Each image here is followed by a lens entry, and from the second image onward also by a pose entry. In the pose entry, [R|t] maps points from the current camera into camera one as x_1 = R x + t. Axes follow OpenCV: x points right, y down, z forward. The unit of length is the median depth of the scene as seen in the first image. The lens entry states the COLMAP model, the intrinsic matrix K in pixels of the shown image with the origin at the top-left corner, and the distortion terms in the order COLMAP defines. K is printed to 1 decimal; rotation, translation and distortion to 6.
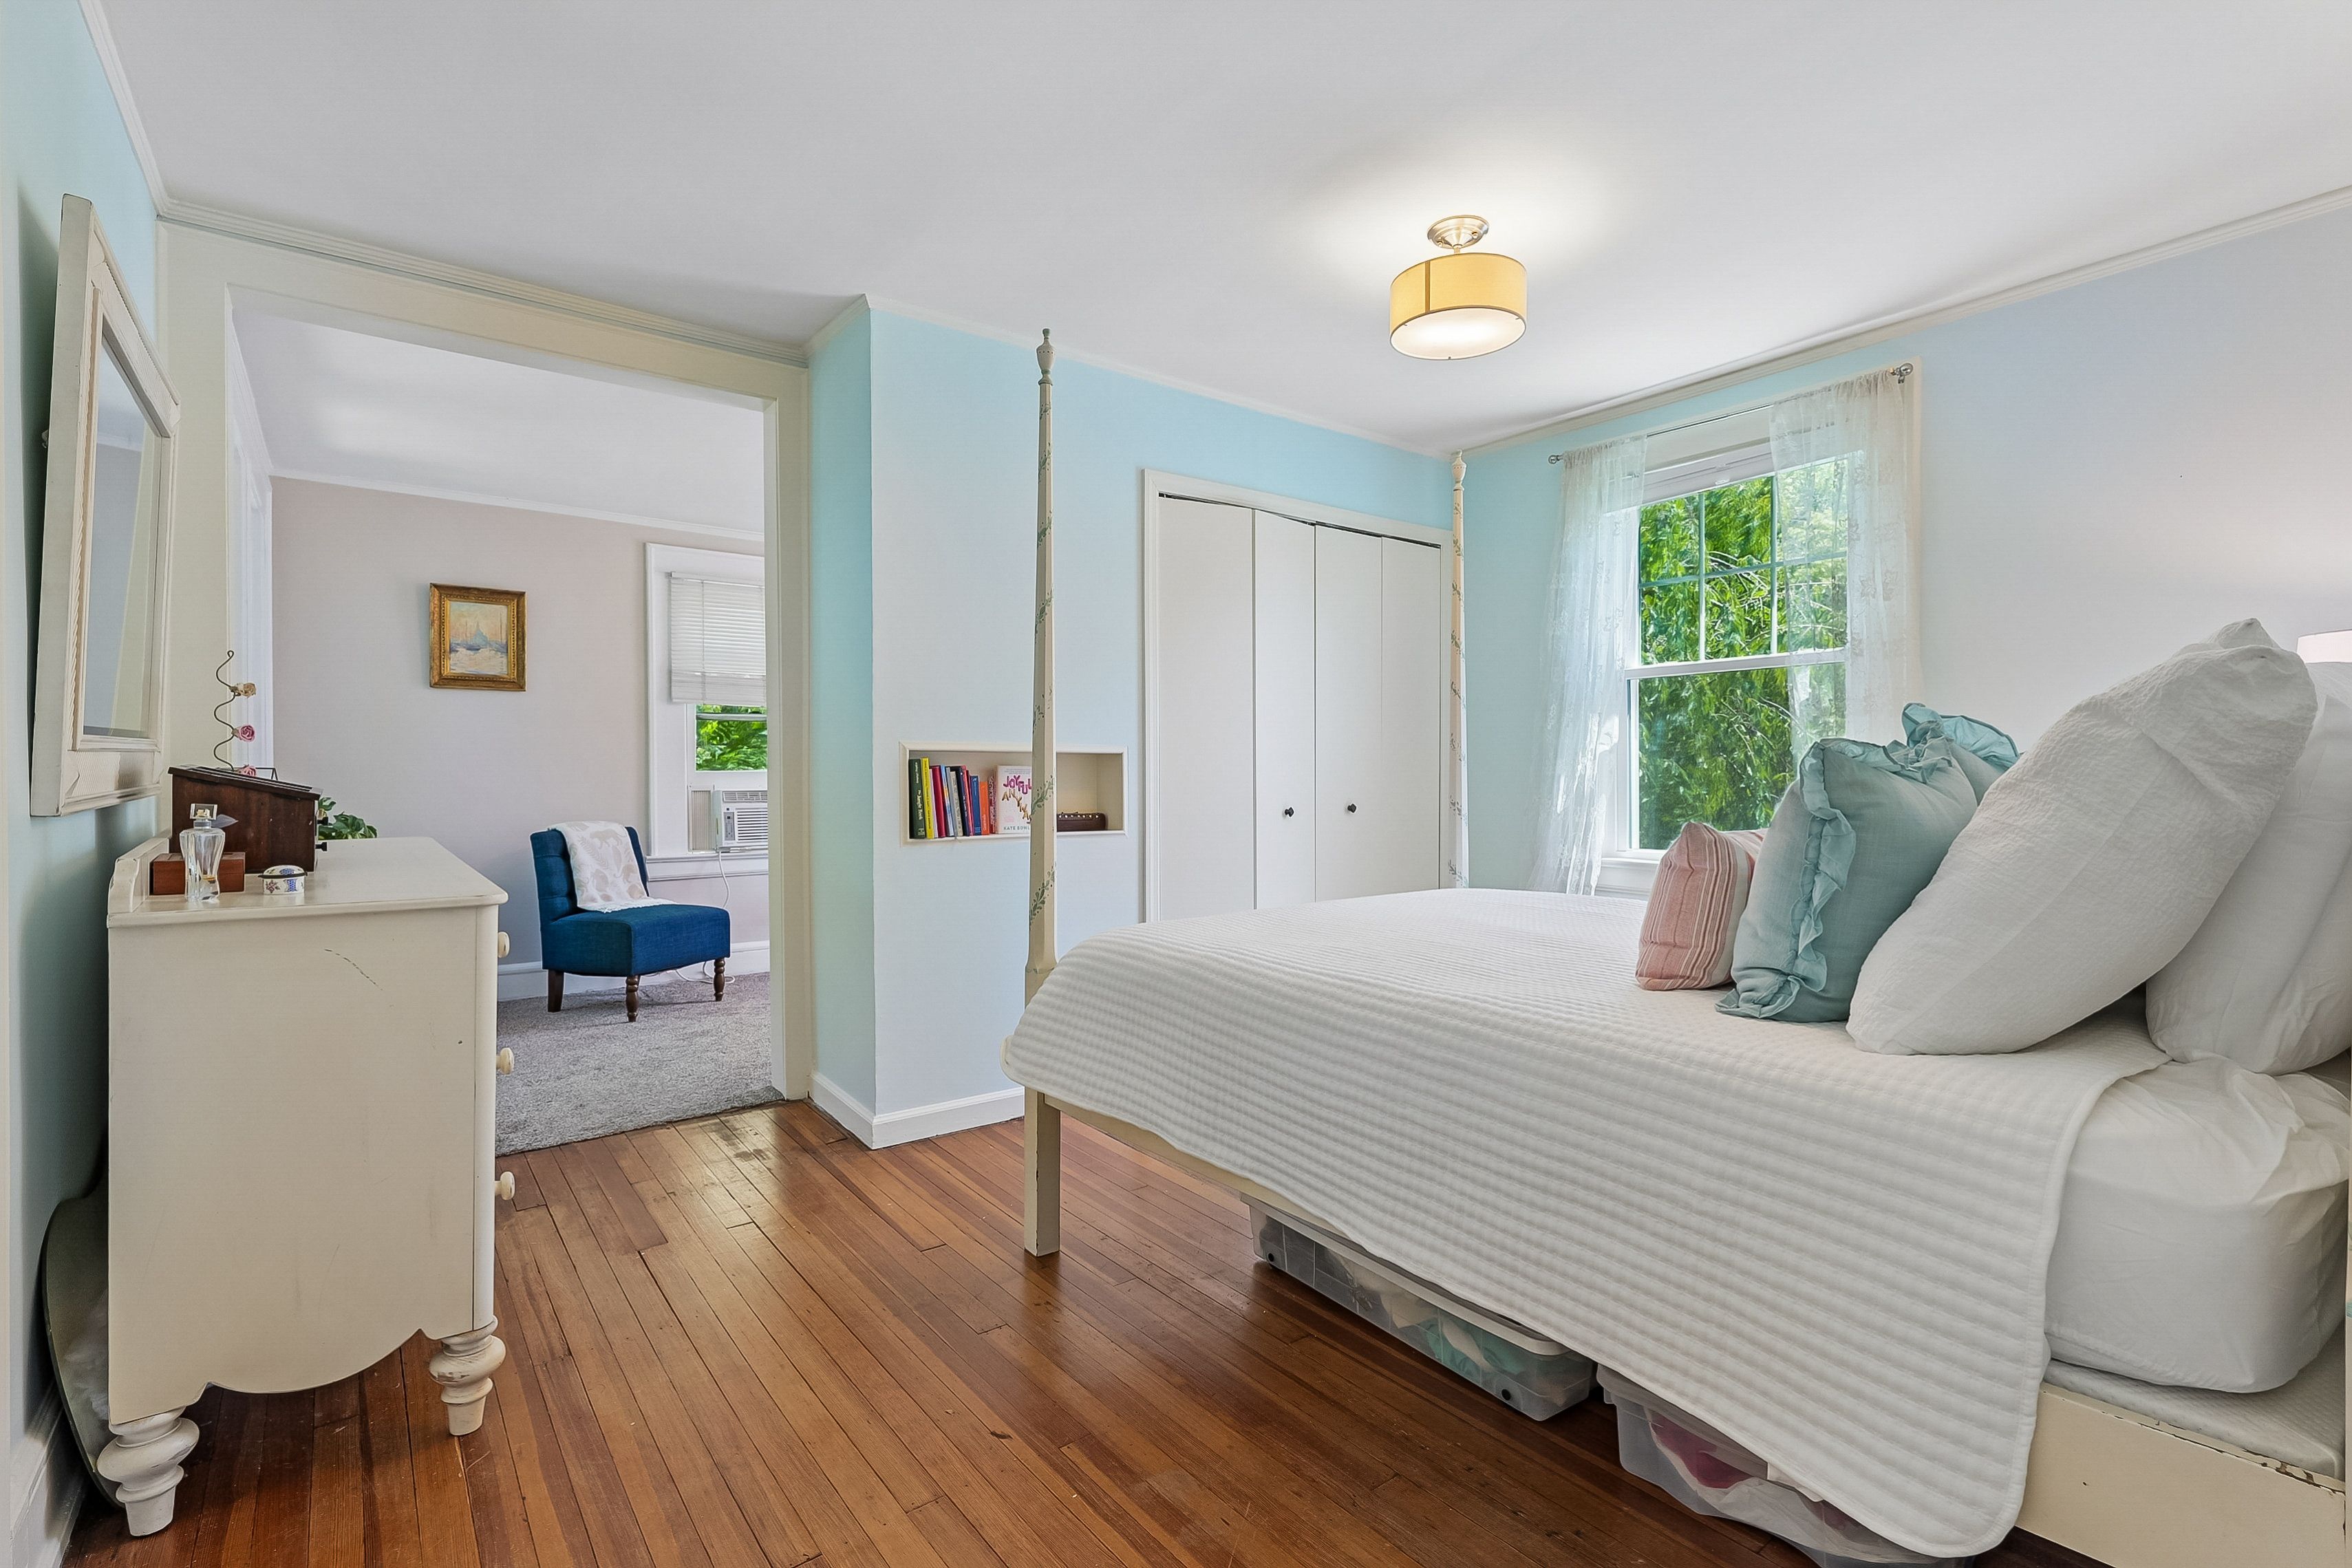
lens RADIAL K [[1092.7, 0, 1181.8], [0, 1092.7, 771.0], [0, 0, 1]] dist [-0.004785, -0.001154]
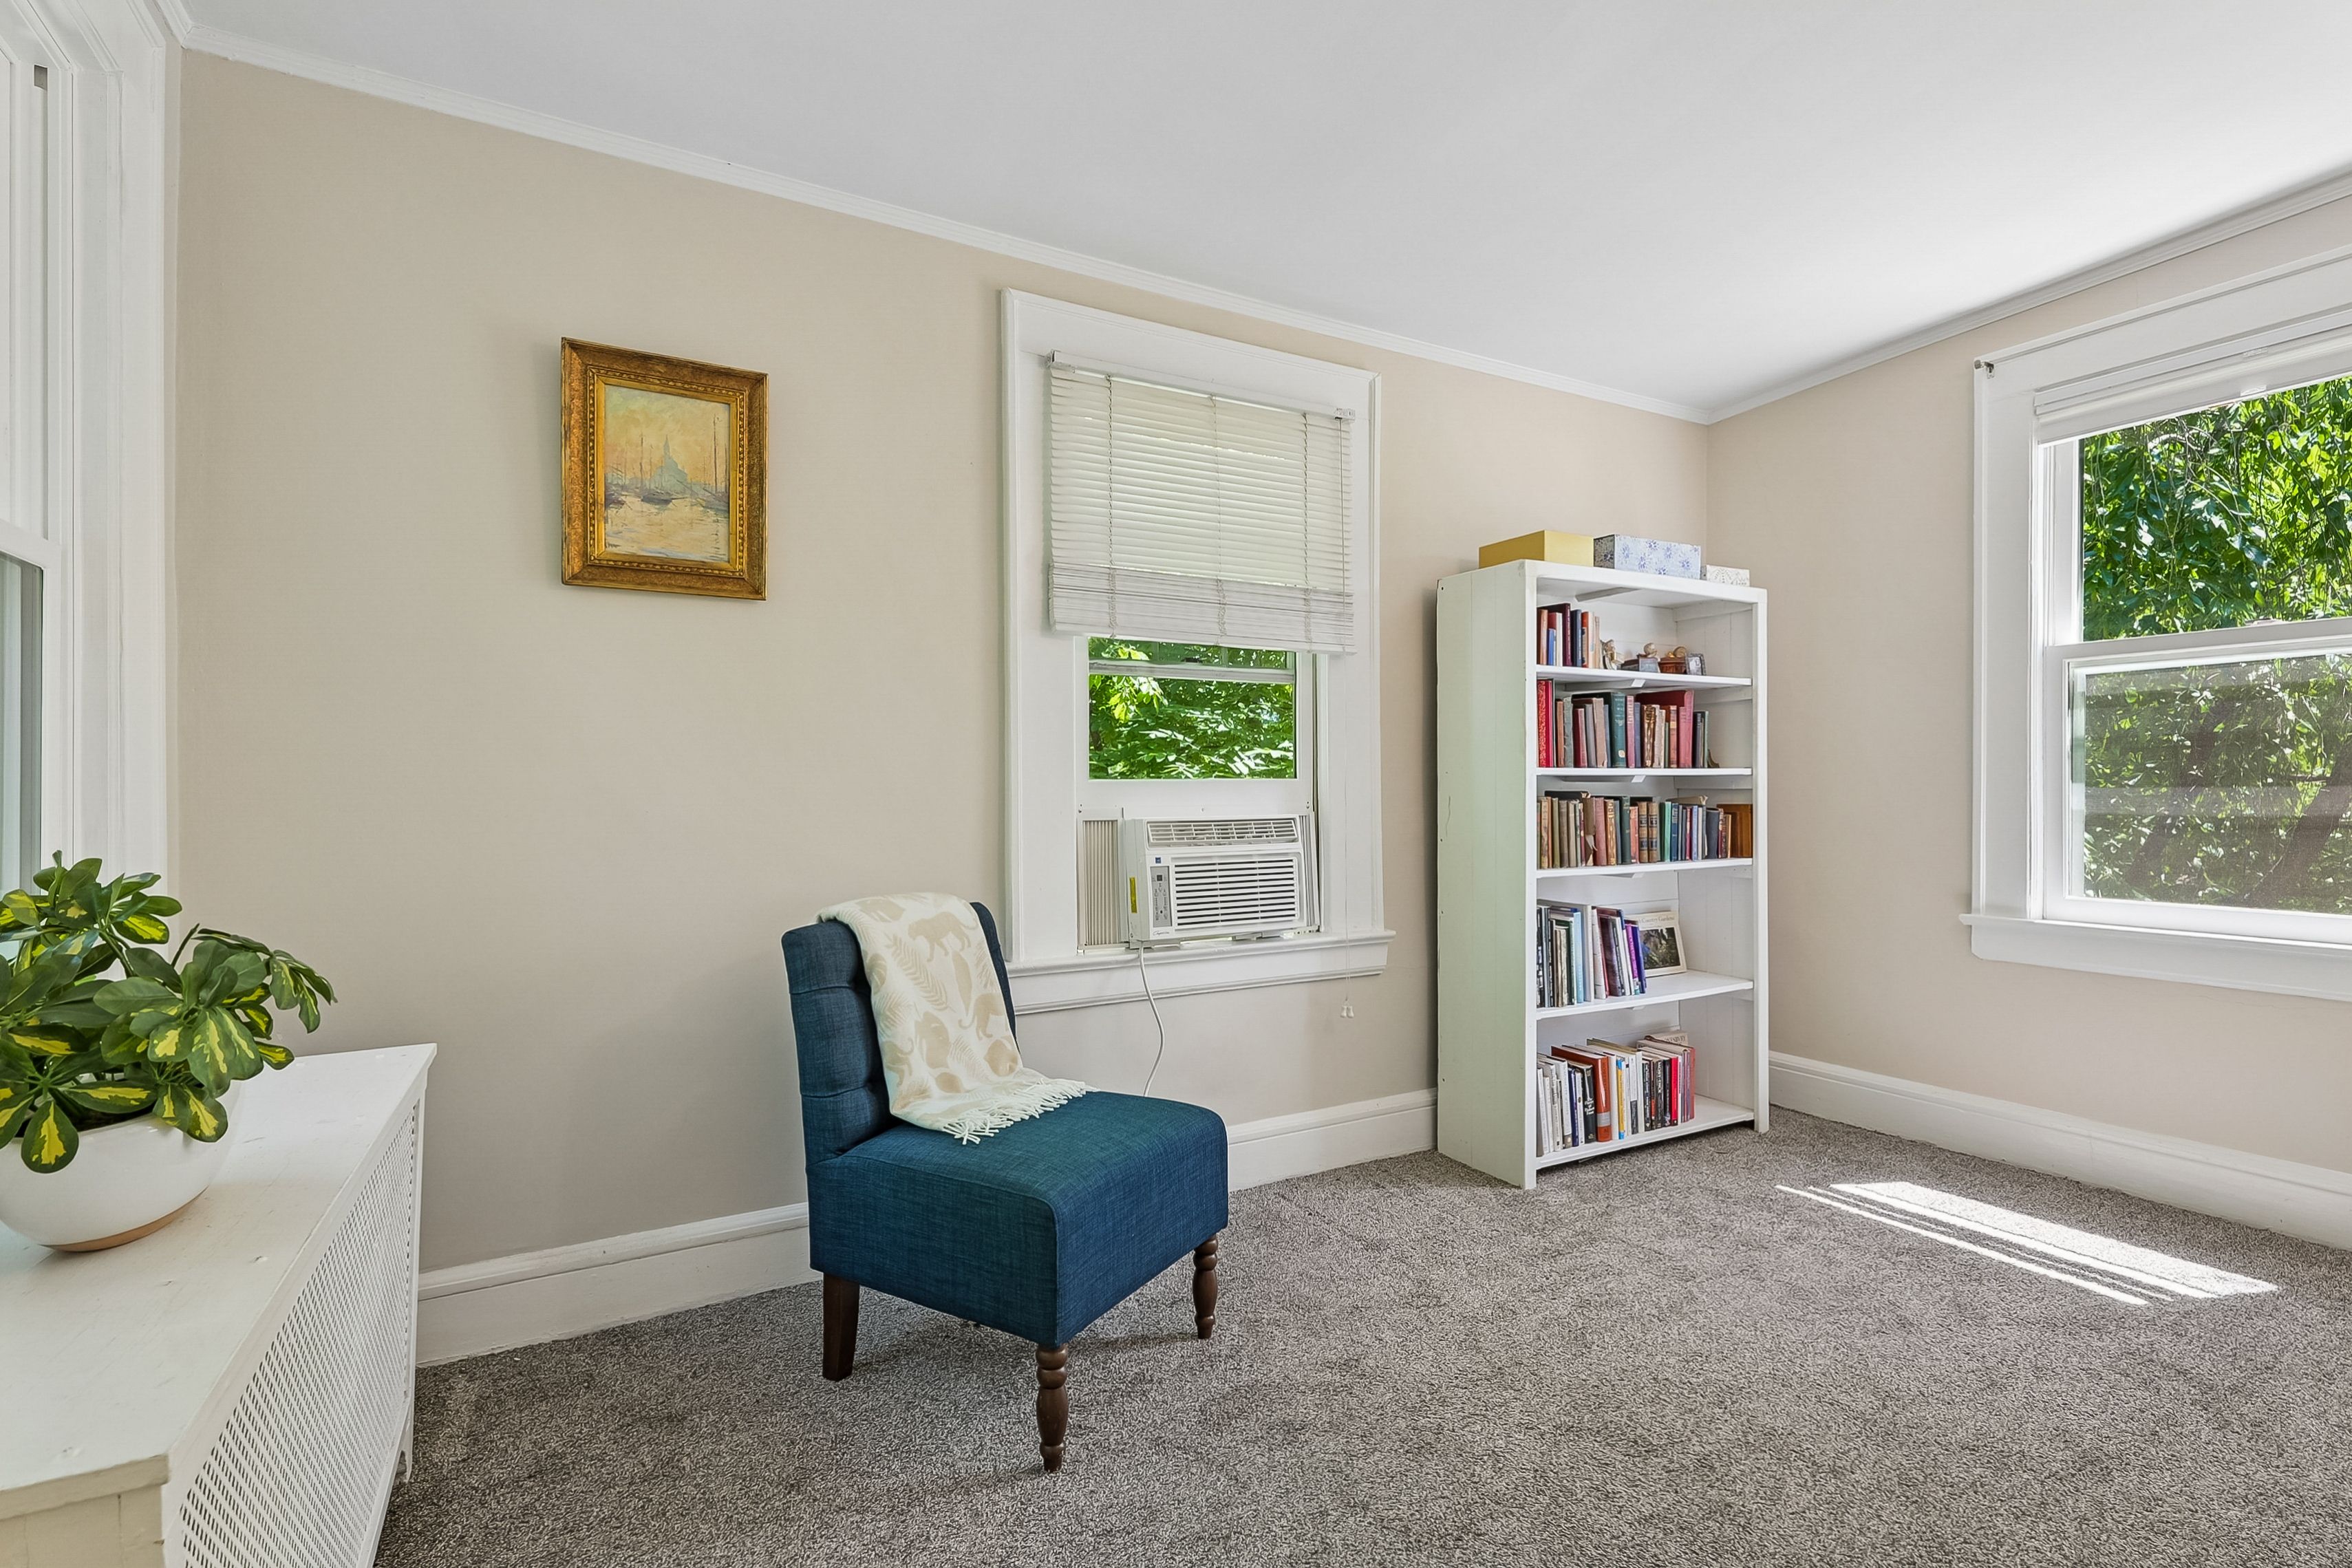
lens RADIAL K [[1092.7, 0, 1173.8], [0, 1092.7, 781.3], [0, 0, 1]] dist [-0.004785, -0.001154]
pose [[0.988850, 0.002519, -0.148896, -0.378113], [-0.002246, 0.999995, 0.002002, -0.000241], [0.148901, -0.001645, 0.988851, 0.596115]]
